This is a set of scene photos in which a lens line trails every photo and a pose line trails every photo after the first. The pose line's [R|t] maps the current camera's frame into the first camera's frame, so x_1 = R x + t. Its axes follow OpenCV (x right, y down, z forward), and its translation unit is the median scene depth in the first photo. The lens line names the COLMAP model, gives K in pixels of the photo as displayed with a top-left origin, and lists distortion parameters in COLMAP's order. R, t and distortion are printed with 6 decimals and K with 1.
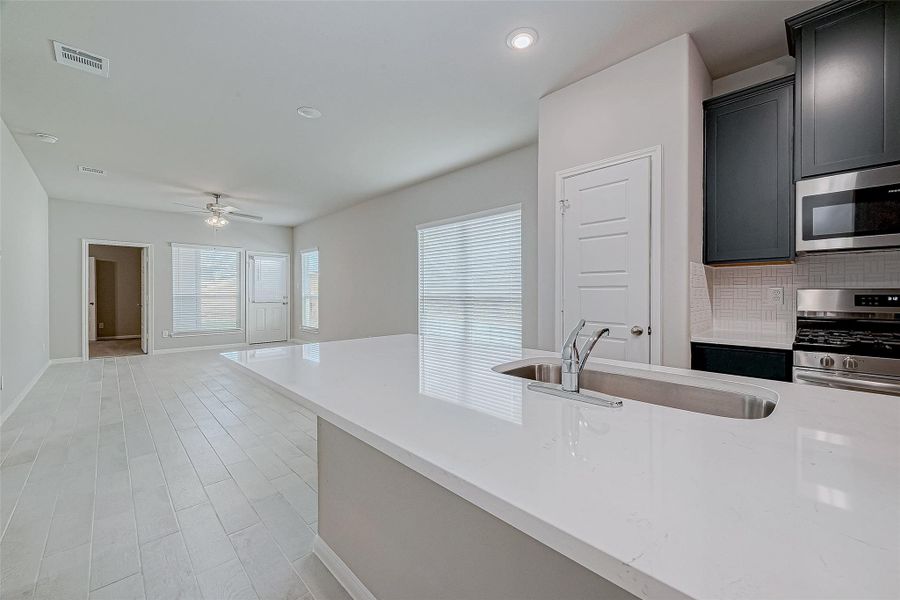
lens RADIAL K [[356.2, 0, 445.6], [0, 356.2, 296.6], [0, 0, 1]] dist [0.002054, 0.000118]
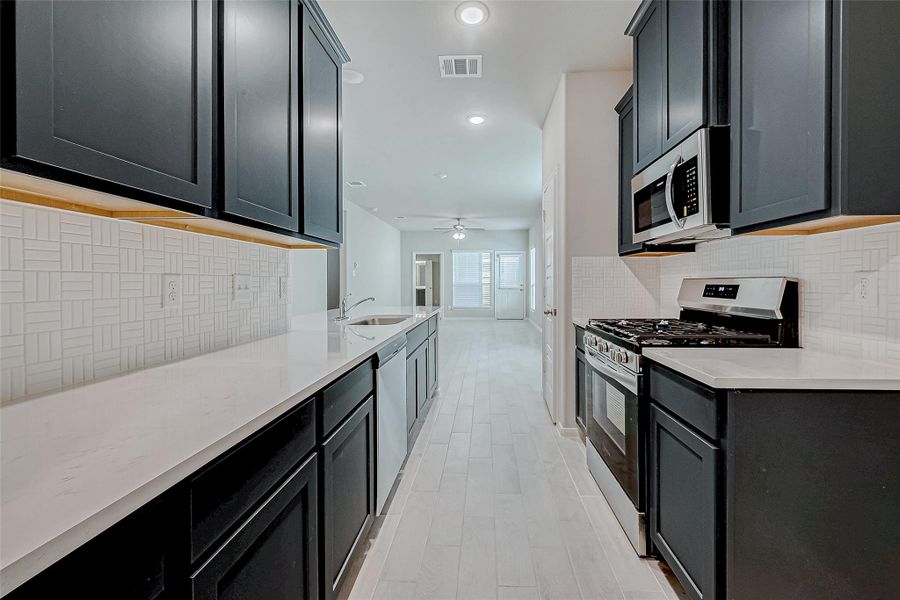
lens RADIAL K [[356.2, 0, 445.6], [0, 356.2, 296.6], [0, 0, 1]] dist [0.002054, 0.000118]
pose [[0.649250, 0.029659, -0.759996, 0.372259], [-0.005518, 0.999397, 0.034287, -0.000063], [0.760555, -0.018067, 0.649022, -0.037782]]
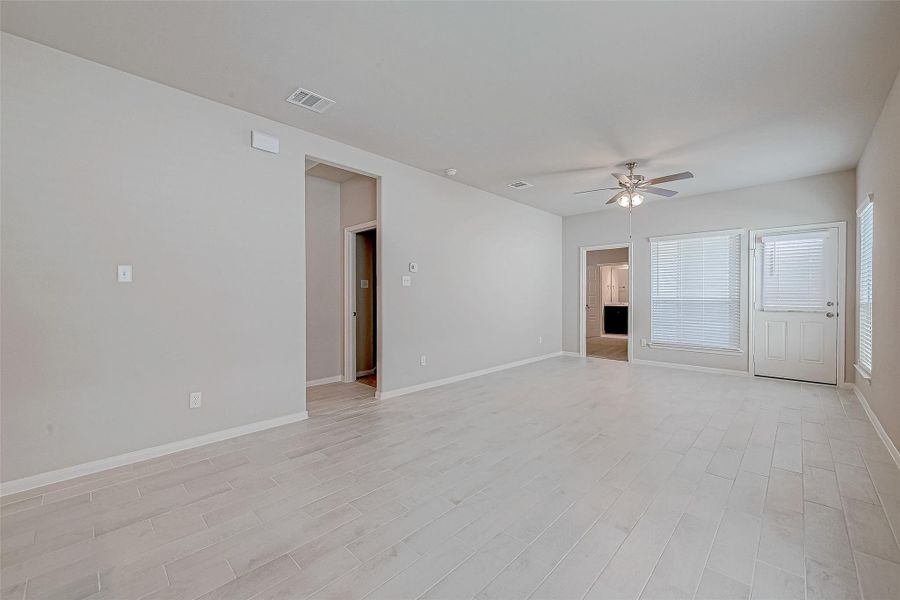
lens RADIAL K [[358.6, 0, 453.6], [0, 358.6, 299.3], [0, 0, 1]] dist [0.001636, 0.000092]
pose [[0.054193, 0.010862, -0.998471, 0.065872], [-0.009650, 0.999900, 0.010354, -0.005830], [0.998484, 0.009074, 0.054292, 0.437461]]
